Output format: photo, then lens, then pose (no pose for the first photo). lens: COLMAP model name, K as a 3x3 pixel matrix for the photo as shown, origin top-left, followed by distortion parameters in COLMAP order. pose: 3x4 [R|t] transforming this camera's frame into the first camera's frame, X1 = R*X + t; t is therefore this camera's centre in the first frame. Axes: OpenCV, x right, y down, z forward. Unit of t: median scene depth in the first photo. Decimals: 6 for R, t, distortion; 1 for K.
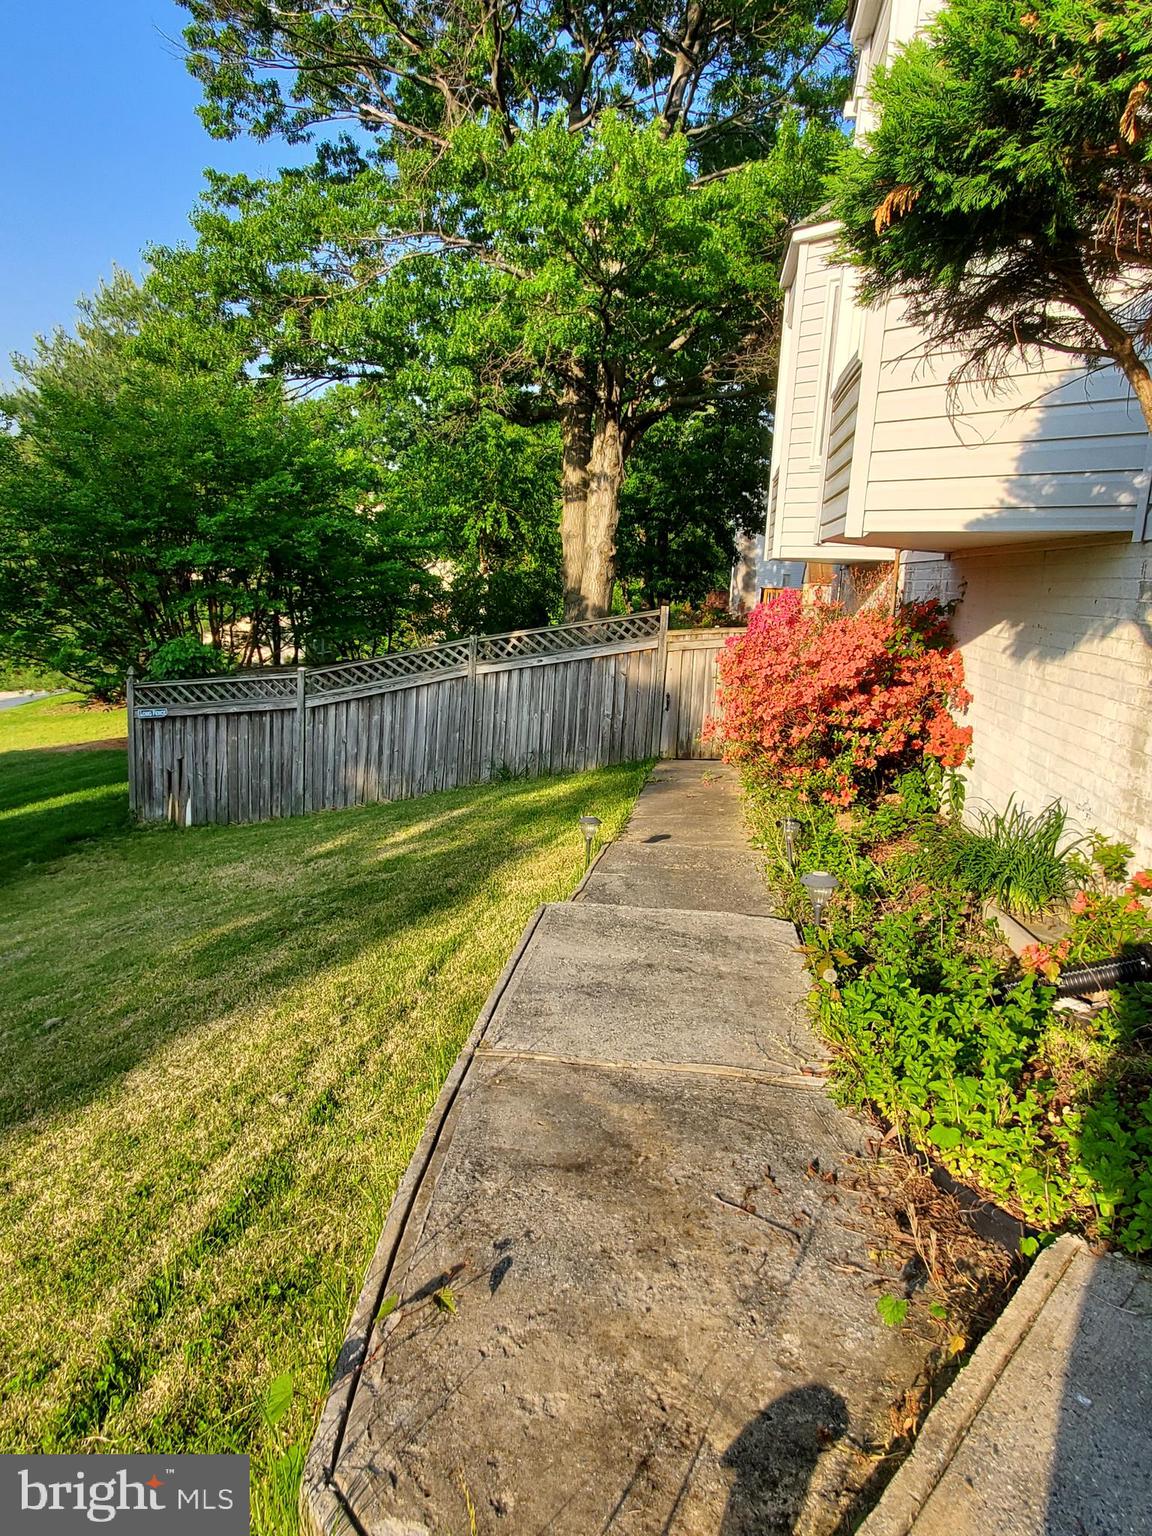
lens RADIAL K [[1004.6, 0, 574.0], [0, 1004.6, 742.0], [0, 0, 1]] dist [0.002046, 0.003636]
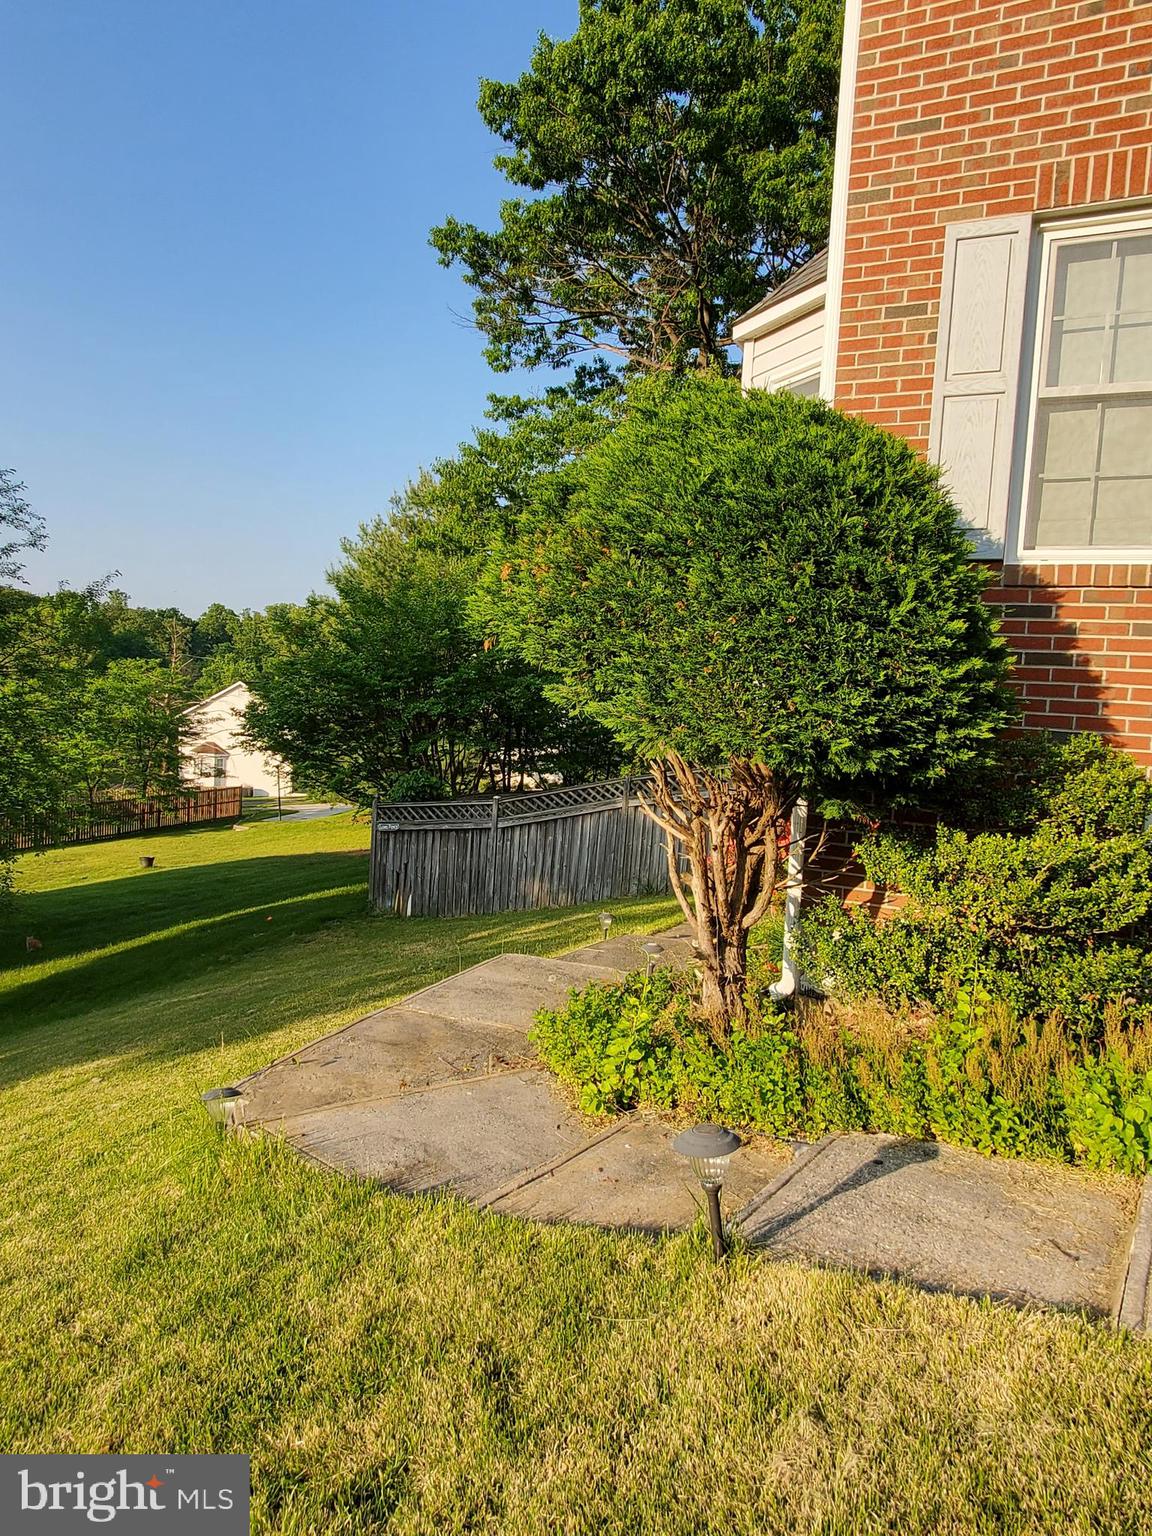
lens RADIAL K [[1004.6, 0, 574.0], [0, 1004.6, 742.0], [0, 0, 1]] dist [0.002046, 0.003636]
pose [[0.958601, 0.019481, -0.284086, 0.180944], [-0.054865, 0.991599, -0.117135, 0.001614], [0.279418, 0.127872, 0.951617, -0.192216]]
